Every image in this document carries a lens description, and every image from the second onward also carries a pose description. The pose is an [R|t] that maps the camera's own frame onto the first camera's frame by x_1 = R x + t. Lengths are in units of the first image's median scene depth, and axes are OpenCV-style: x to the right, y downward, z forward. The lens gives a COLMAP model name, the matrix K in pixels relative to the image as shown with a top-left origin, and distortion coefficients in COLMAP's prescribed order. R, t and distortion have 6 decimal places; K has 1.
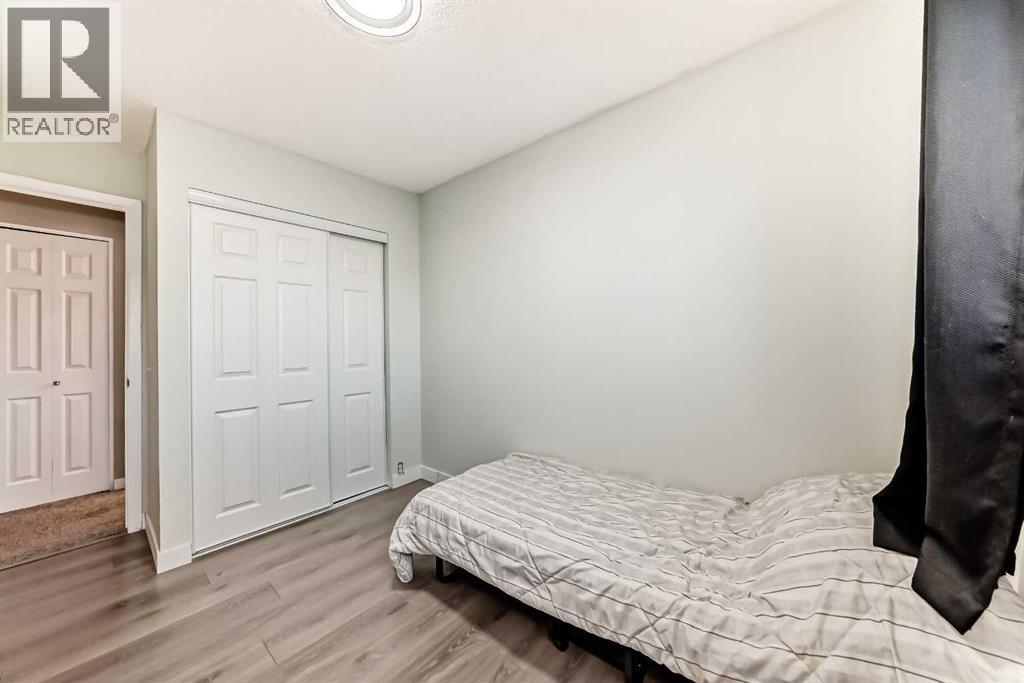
lens RADIAL K [[369.7, 0, 511.1], [0, 369.7, 340.2], [0, 0, 1]] dist [-0.000296, 0.000007]
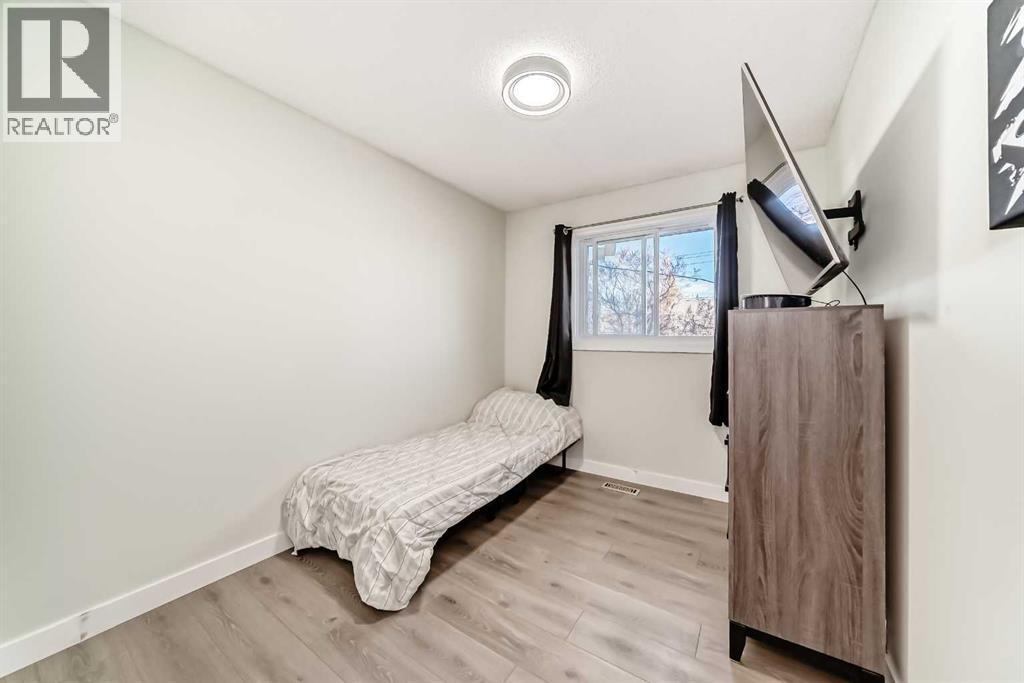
lens RADIAL K [[369.7, 0, 509.2], [0, 369.7, 341.6], [0, 0, 1]] dist [-0.000296, 0.000007]
pose [[-0.092146, 0.003657, 0.995739, -1.520969], [-0.000556, 0.999993, -0.003724, 0.020481], [-0.995745, -0.000897, -0.092143, 1.044691]]
